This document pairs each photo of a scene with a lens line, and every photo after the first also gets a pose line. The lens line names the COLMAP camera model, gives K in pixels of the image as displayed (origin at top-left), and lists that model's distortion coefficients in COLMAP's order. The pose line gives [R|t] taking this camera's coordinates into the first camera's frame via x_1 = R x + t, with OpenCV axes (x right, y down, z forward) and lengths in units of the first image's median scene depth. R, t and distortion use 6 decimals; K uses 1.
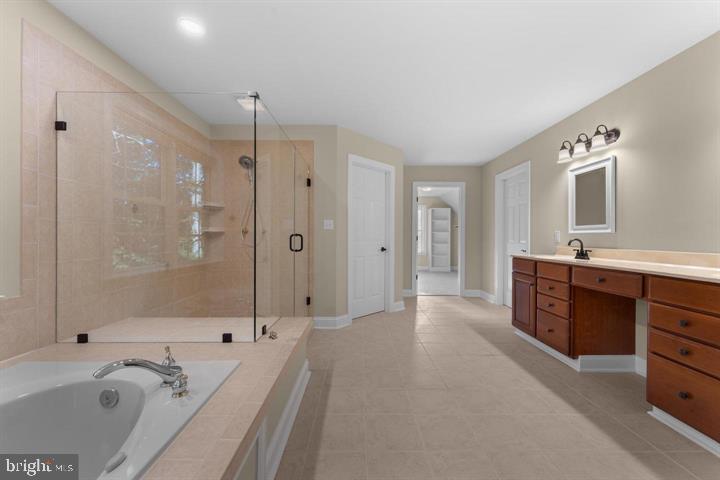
lens RADIAL K [[286.3, 0, 360.6], [0, 286.3, 238.8], [0, 0, 1]] dist [0.000279, 0.000034]
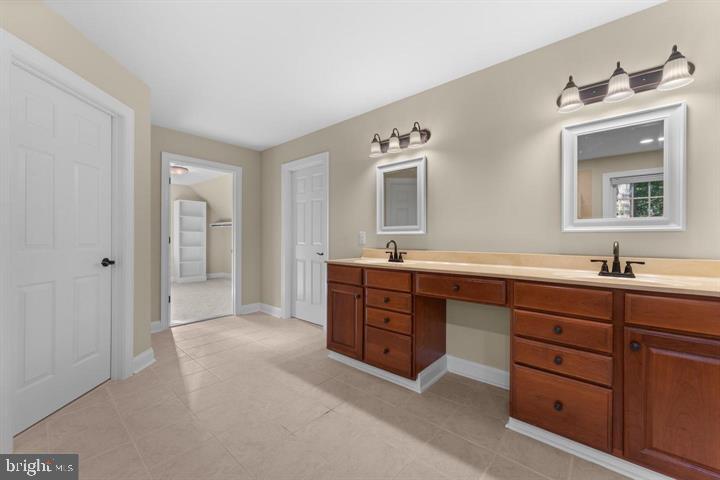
lens RADIAL K [[286.3, 0, 360.6], [0, 286.3, 238.8], [0, 0, 1]] dist [0.000279, 0.000034]
pose [[0.663293, -0.001061, 0.748359, -0.006206], [0.003165, 0.999994, -0.001387, -0.003619], [-0.748353, 0.003289, 0.663292, 0.445288]]
